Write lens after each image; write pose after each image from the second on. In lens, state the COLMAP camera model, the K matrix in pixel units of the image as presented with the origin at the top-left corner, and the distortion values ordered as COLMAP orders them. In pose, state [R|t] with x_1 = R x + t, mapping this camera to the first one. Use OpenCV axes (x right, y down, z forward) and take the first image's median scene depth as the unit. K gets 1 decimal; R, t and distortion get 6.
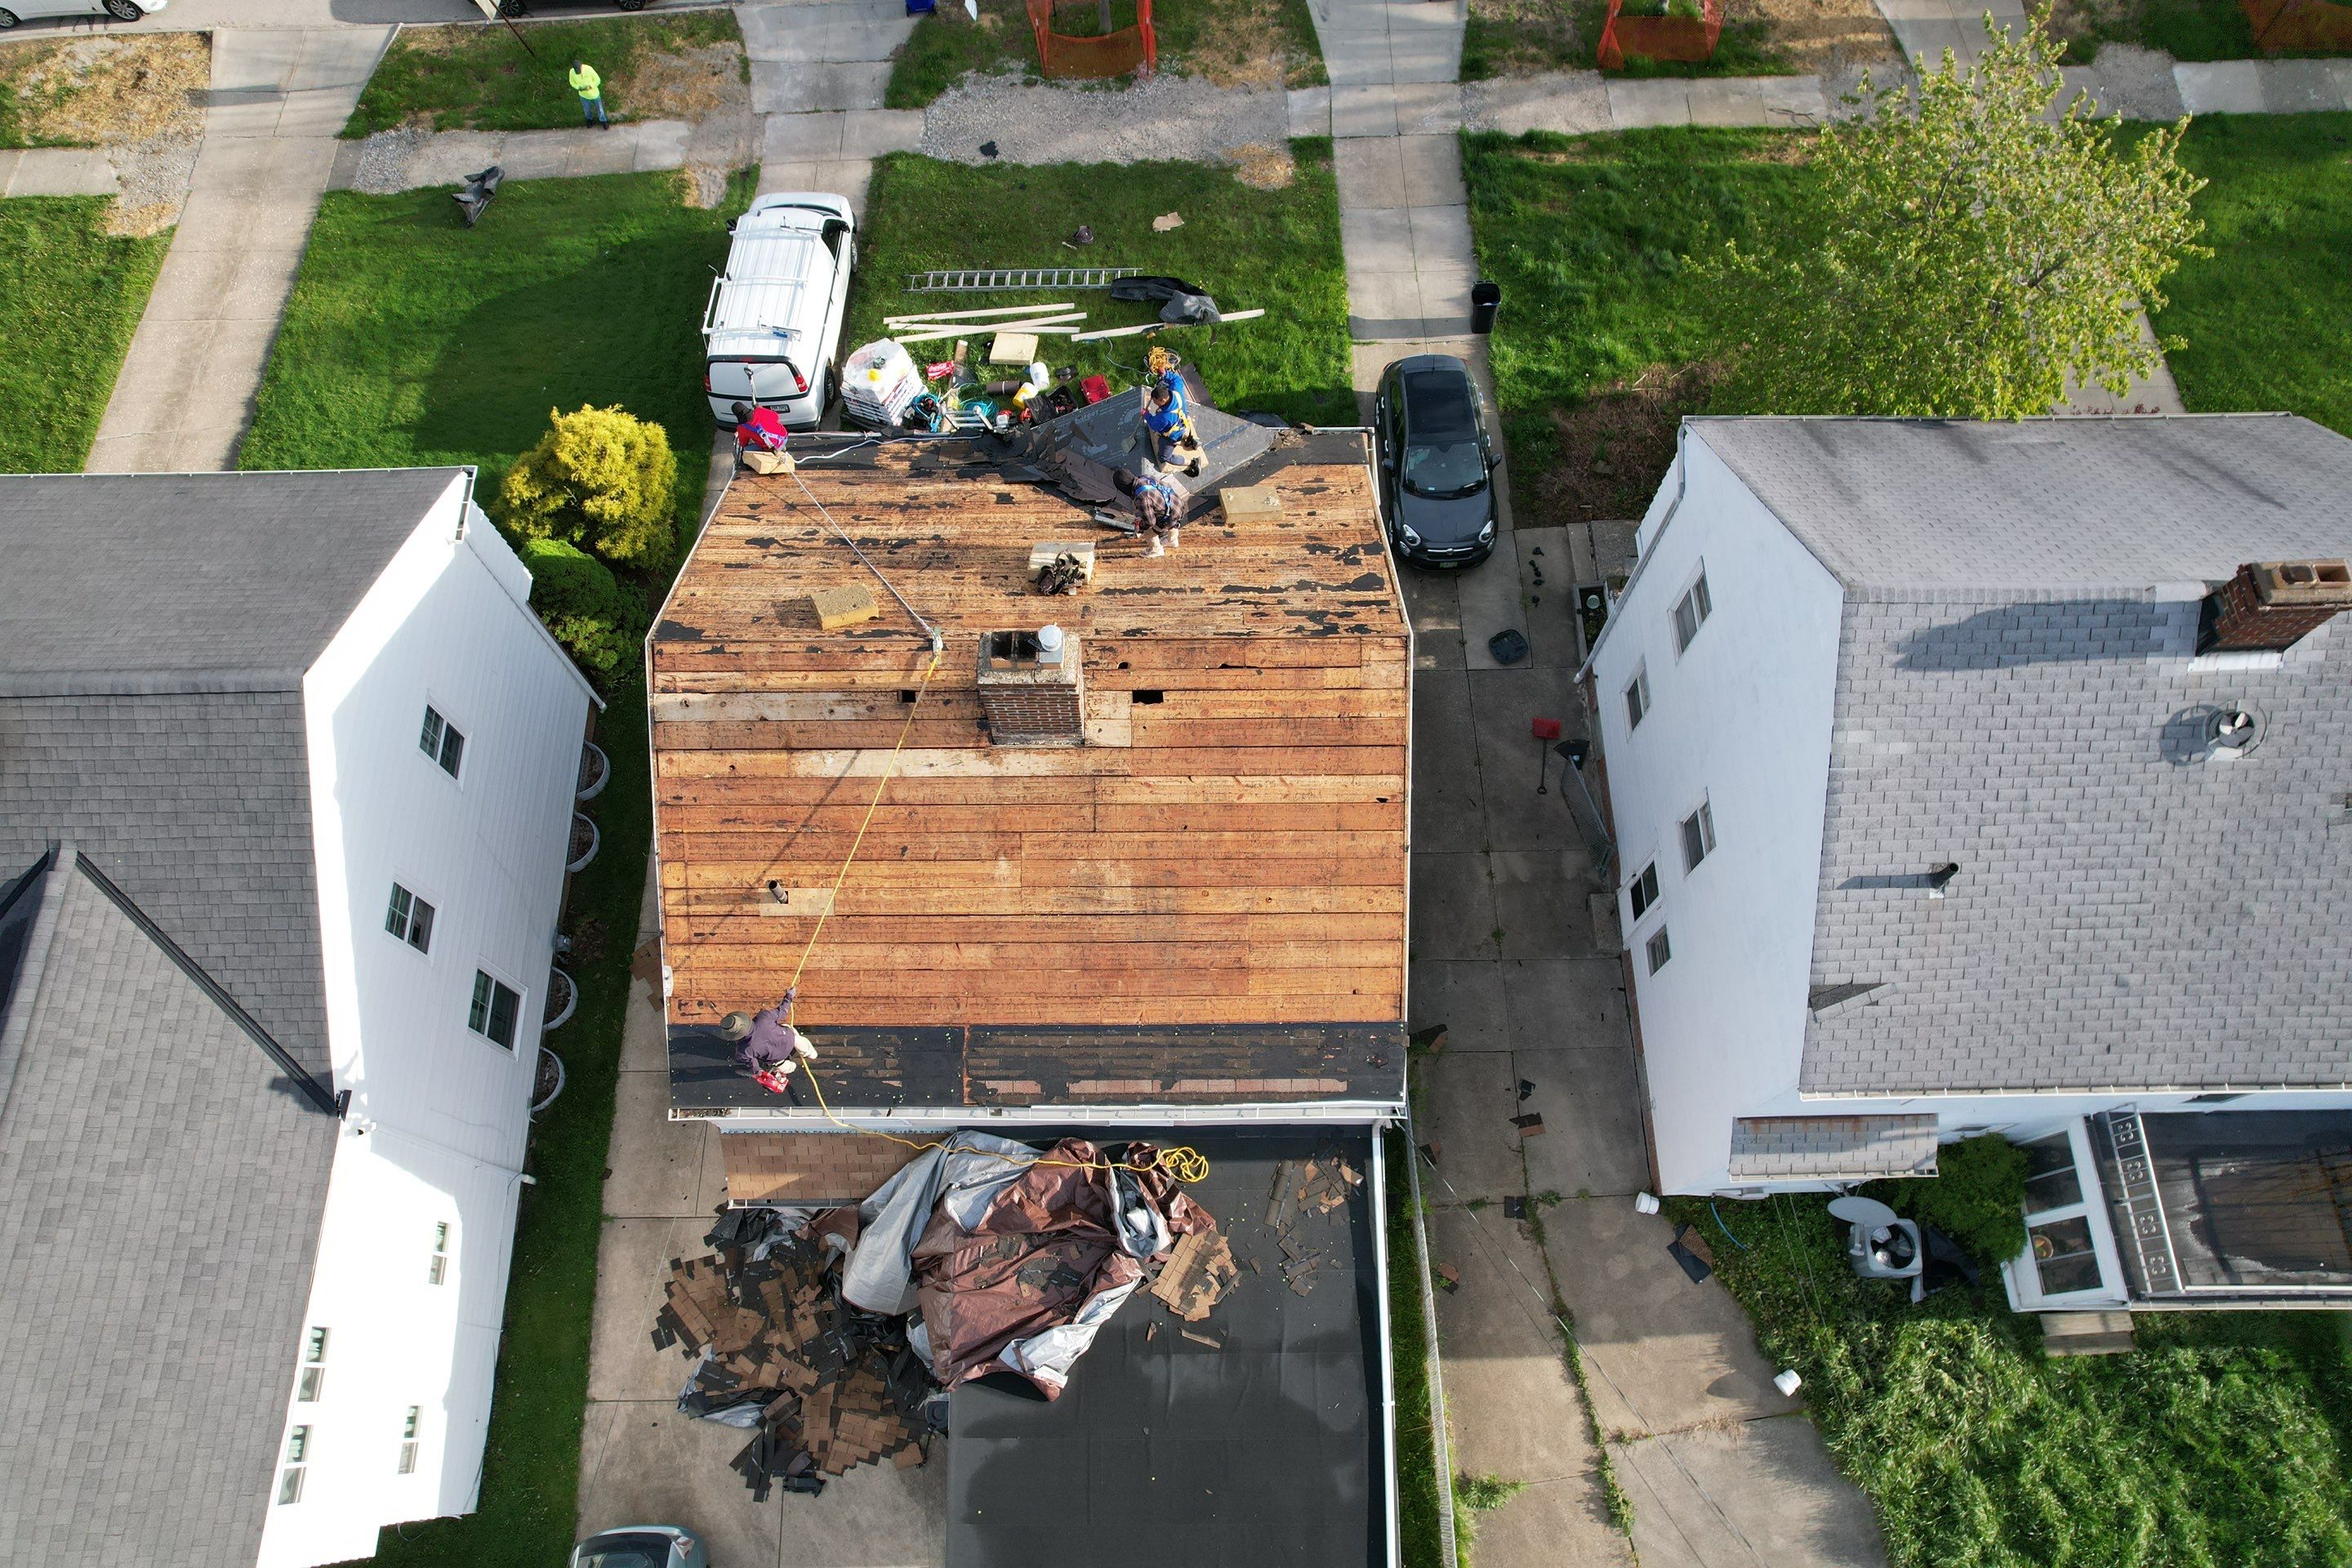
lens RADIAL K [[1497.8, 0, 1172.9], [0, 1497.8, 784.3], [0, 0, 1]] dist [-0.075245, 0.065296]
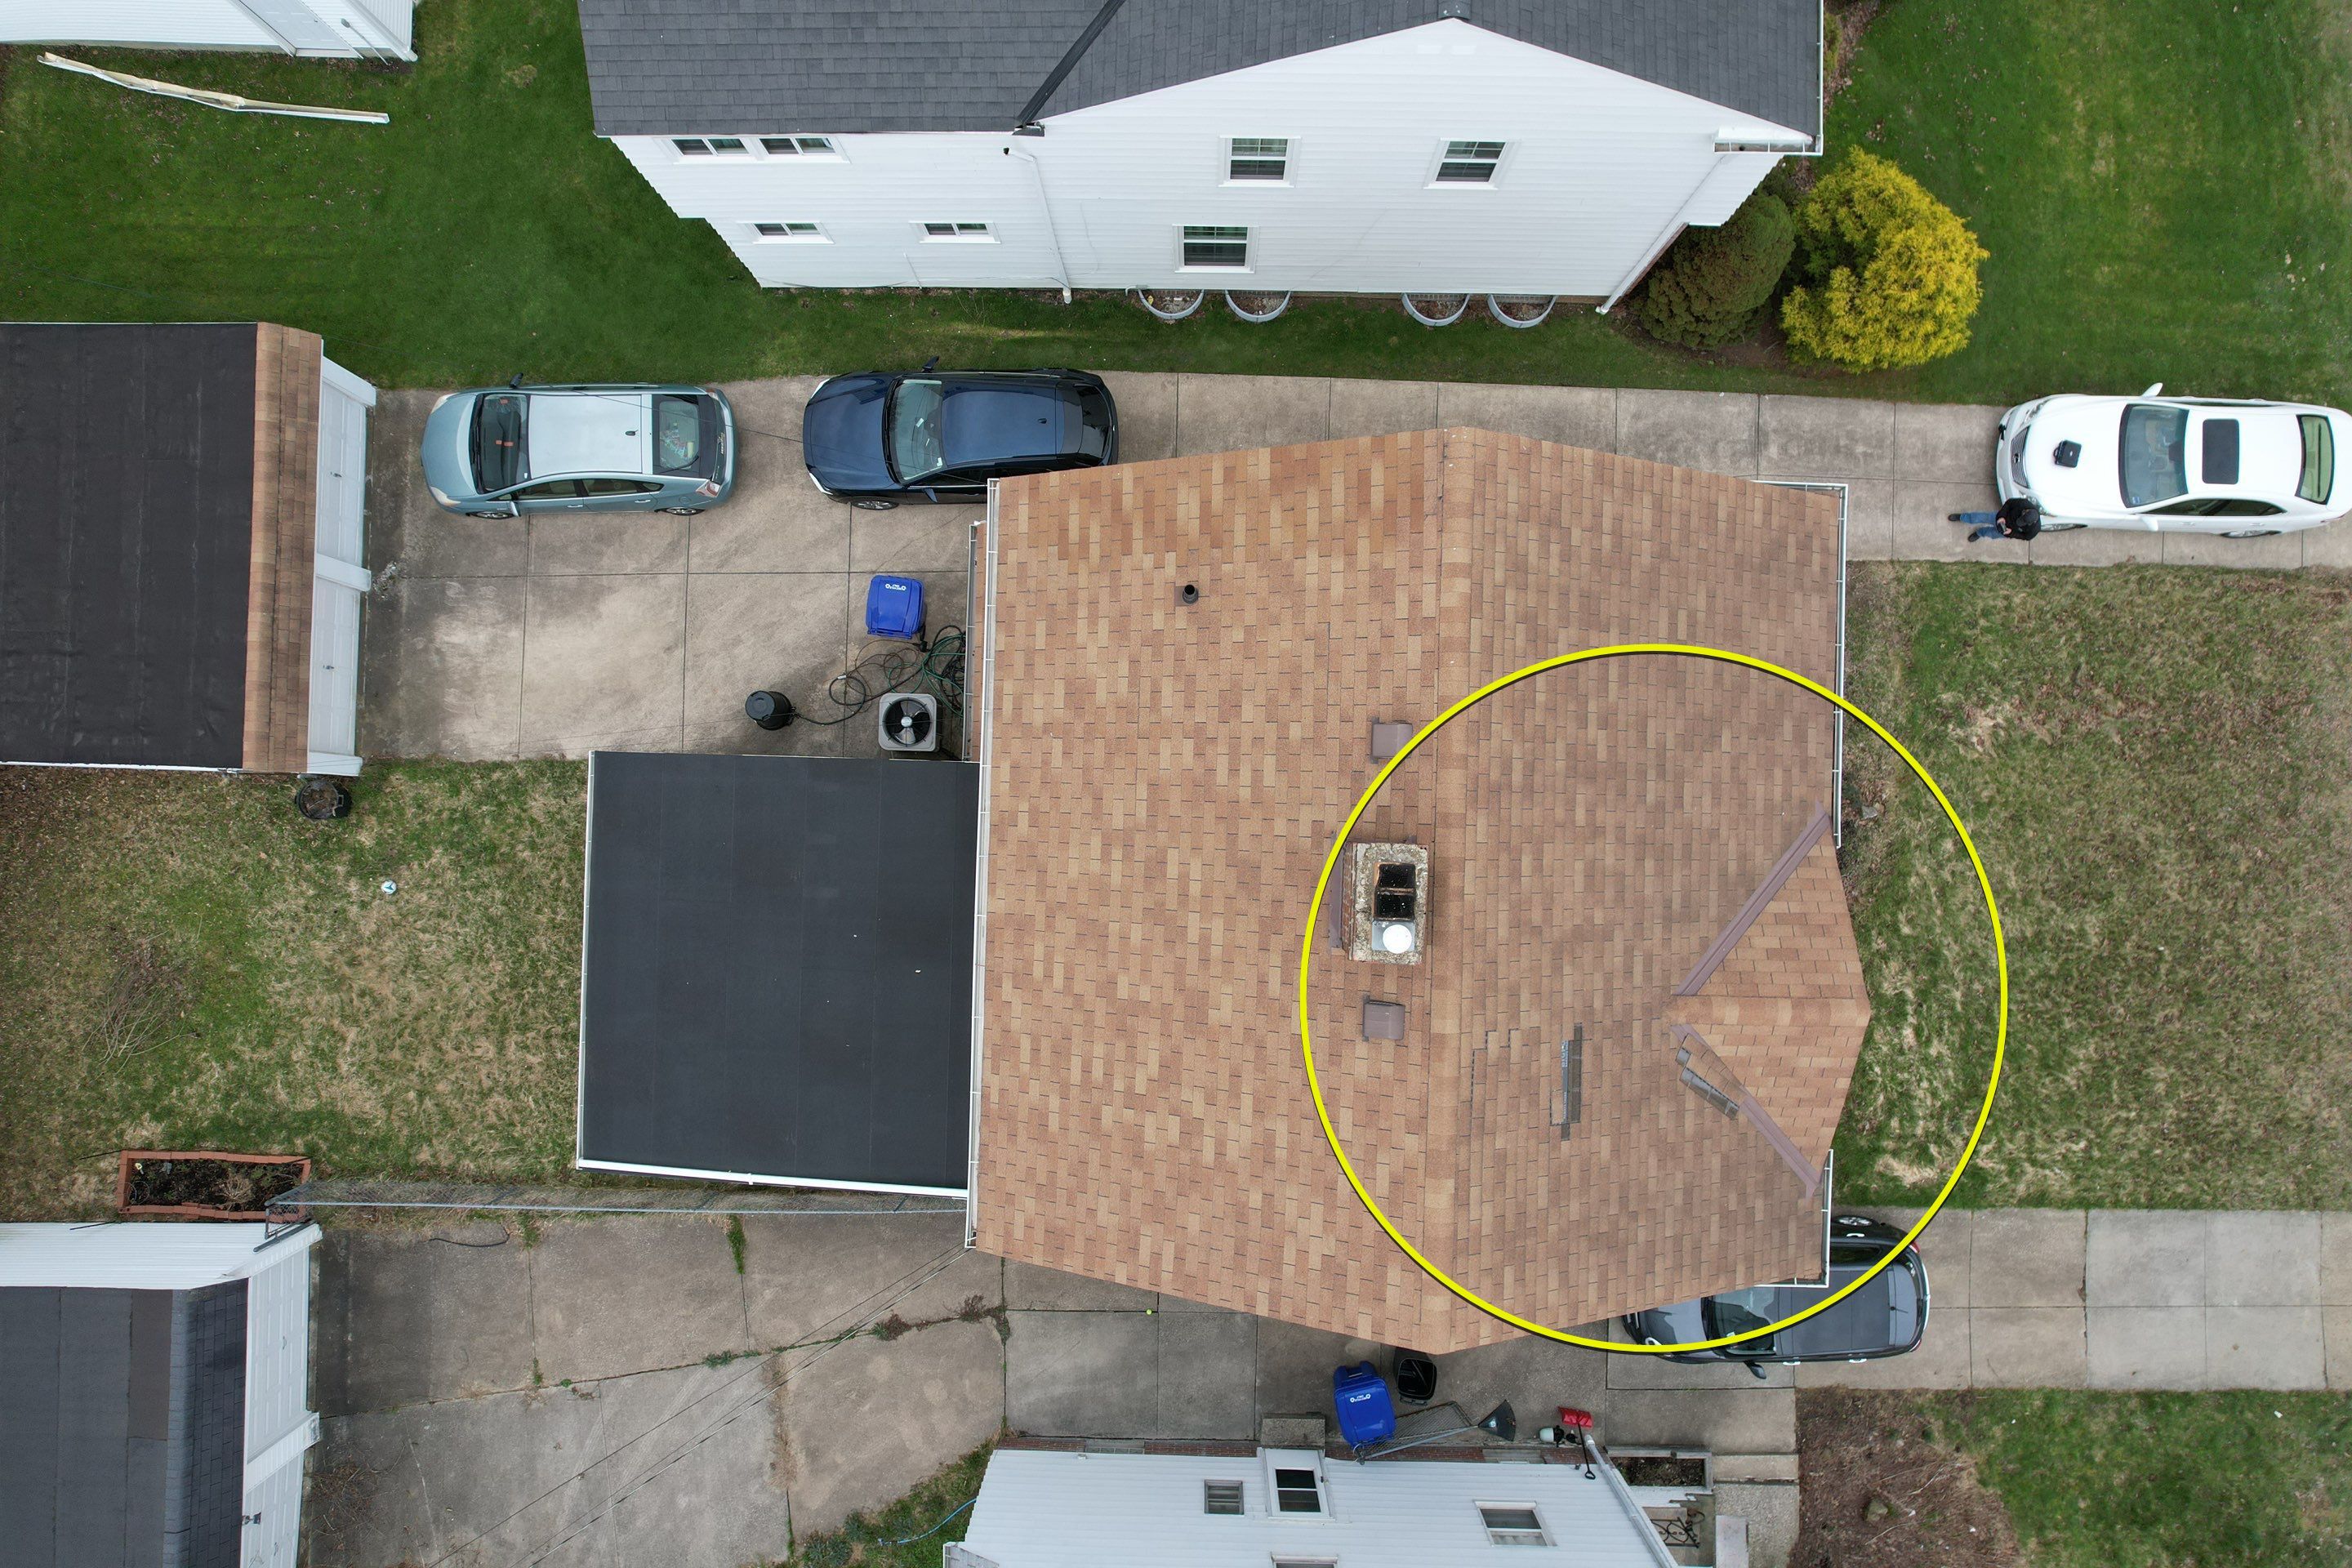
lens RADIAL K [[1497.8, 0, 1177.4], [0, 1497.8, 785.3], [0, 0, 1]] dist [-0.075245, 0.065296]
pose [[-0.034514, 0.999363, -0.009115, -0.115066], [-0.915264, -0.027944, 0.401884, -0.233921], [0.401373, 0.022213, 0.915645, 0.142532]]
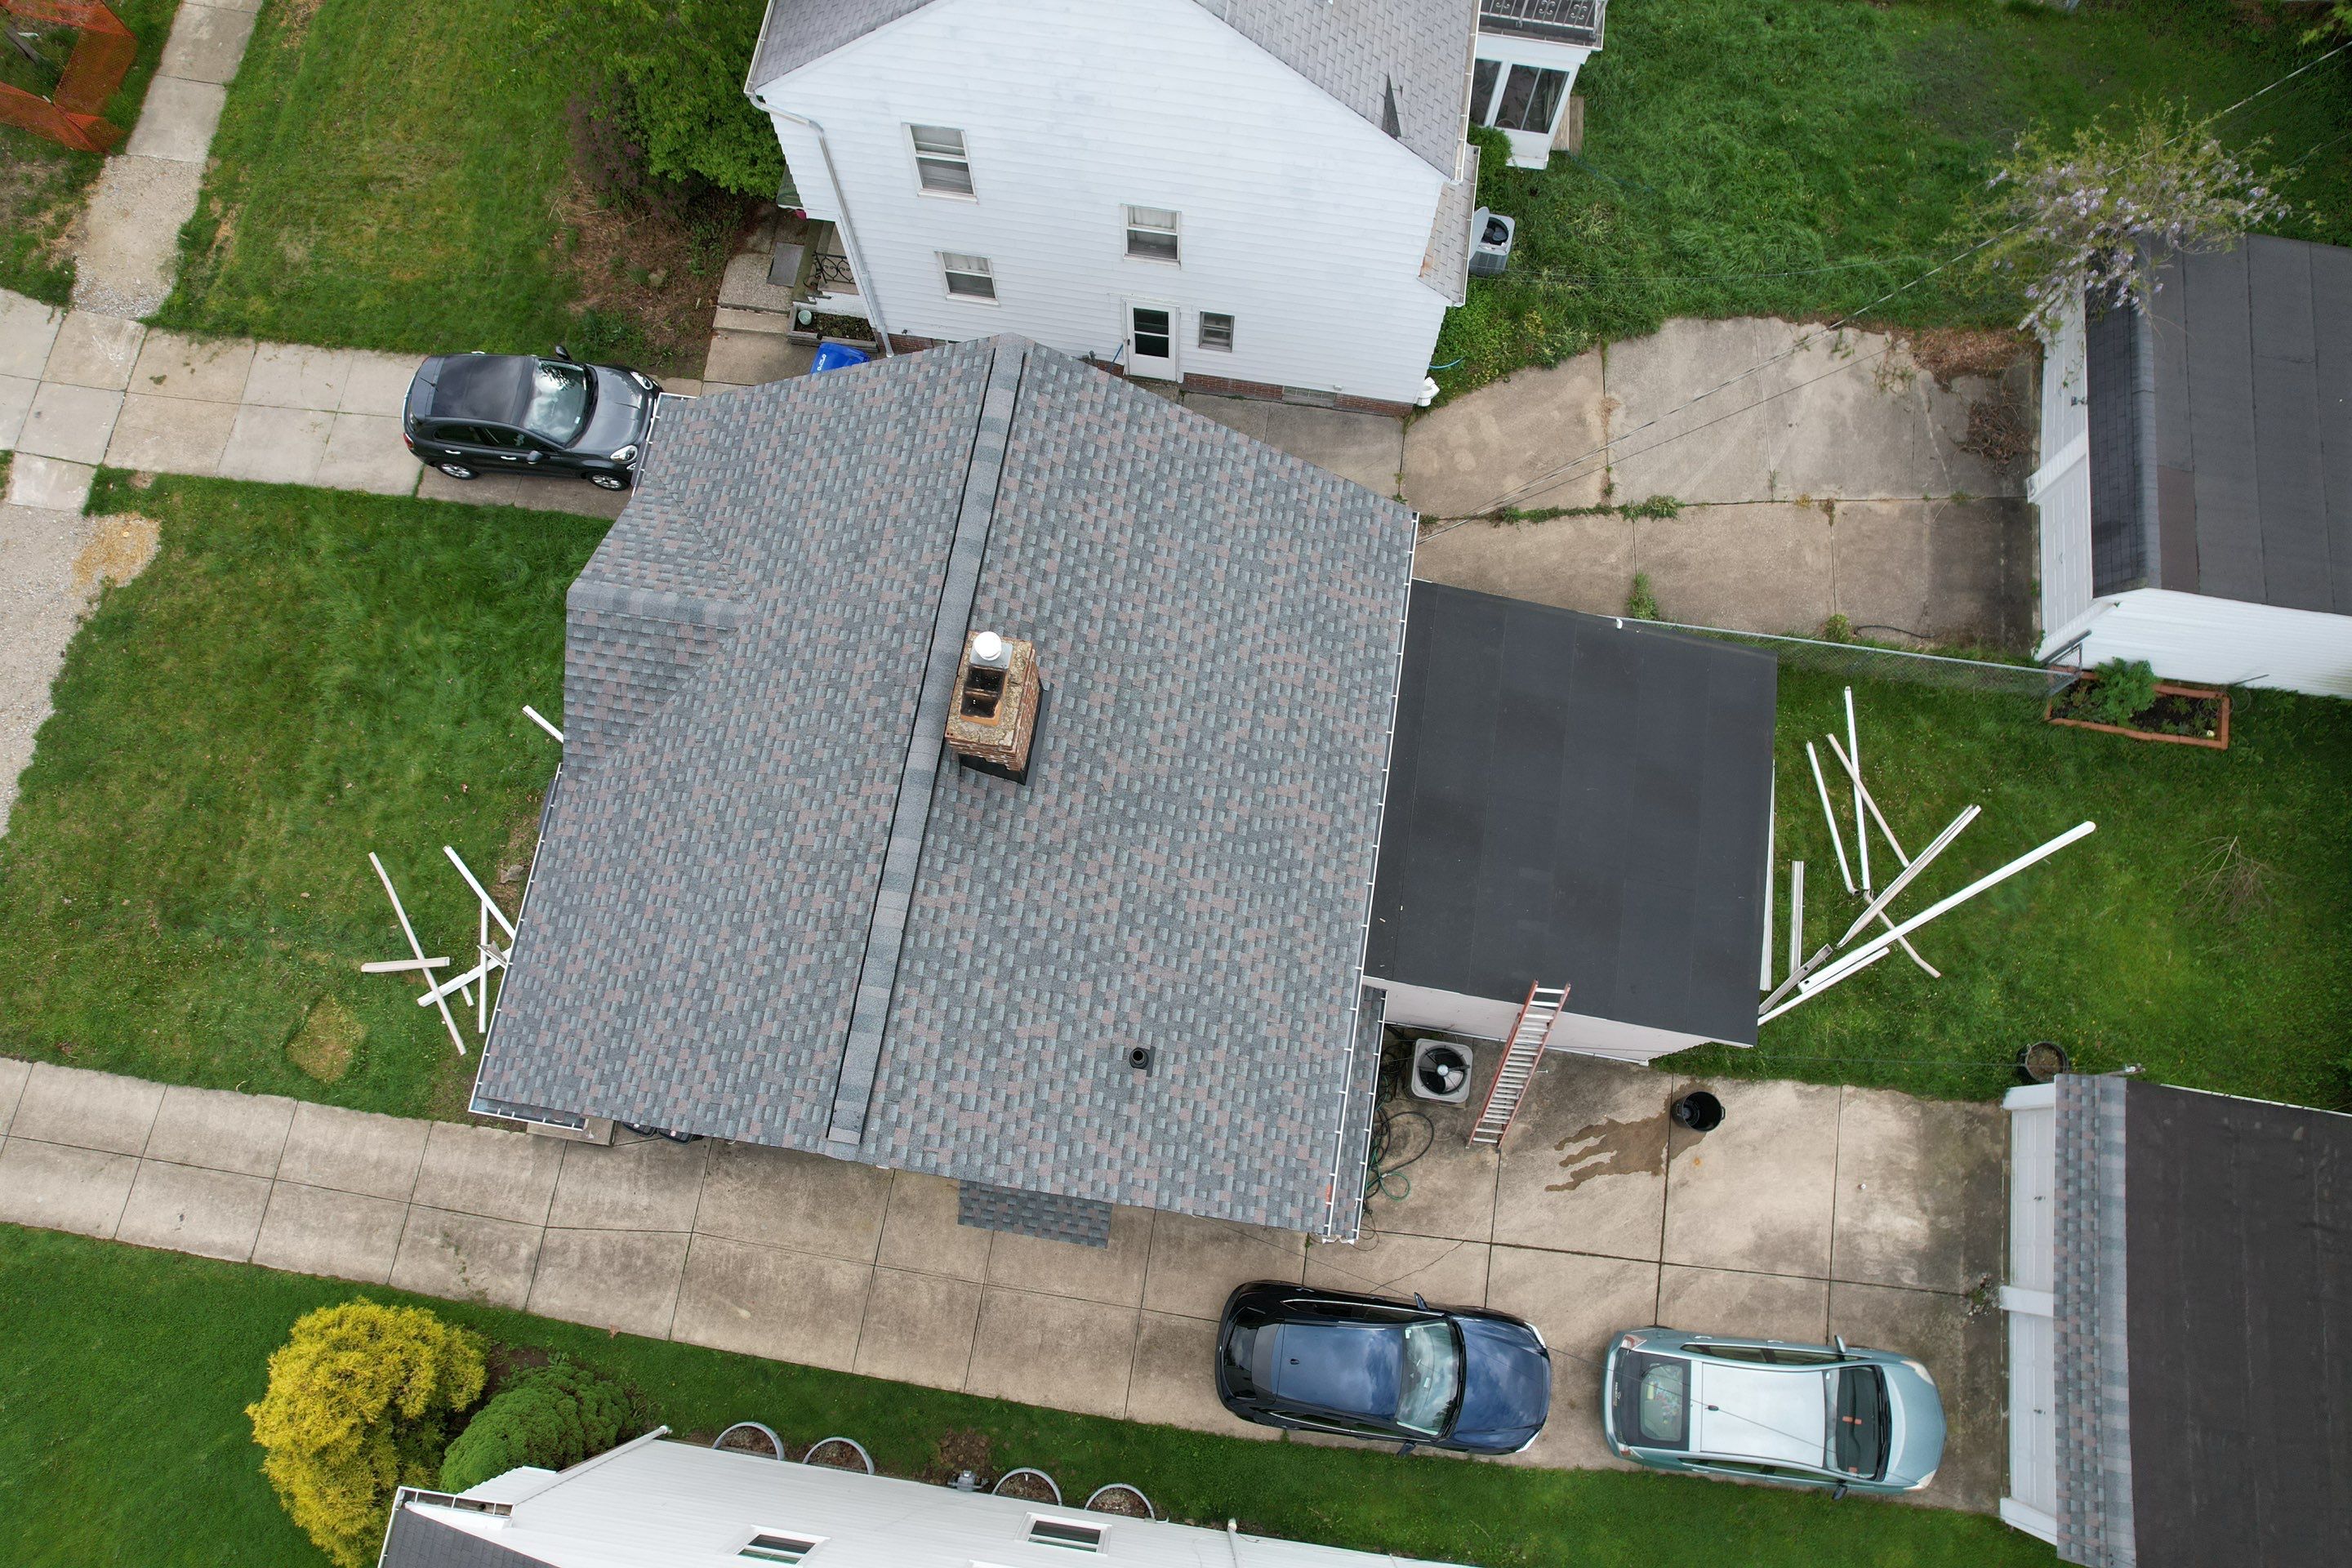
lens RADIAL K [[1497.8, 0, 1172.5], [0, 1497.8, 788.4], [0, 0, 1]] dist [-0.075245, 0.065296]
pose [[0.159976, -0.951526, 0.262690, -0.280873], [0.908758, 0.245878, 0.337200, -0.204946], [-0.385444, 0.184777, 0.904041, 0.125150]]
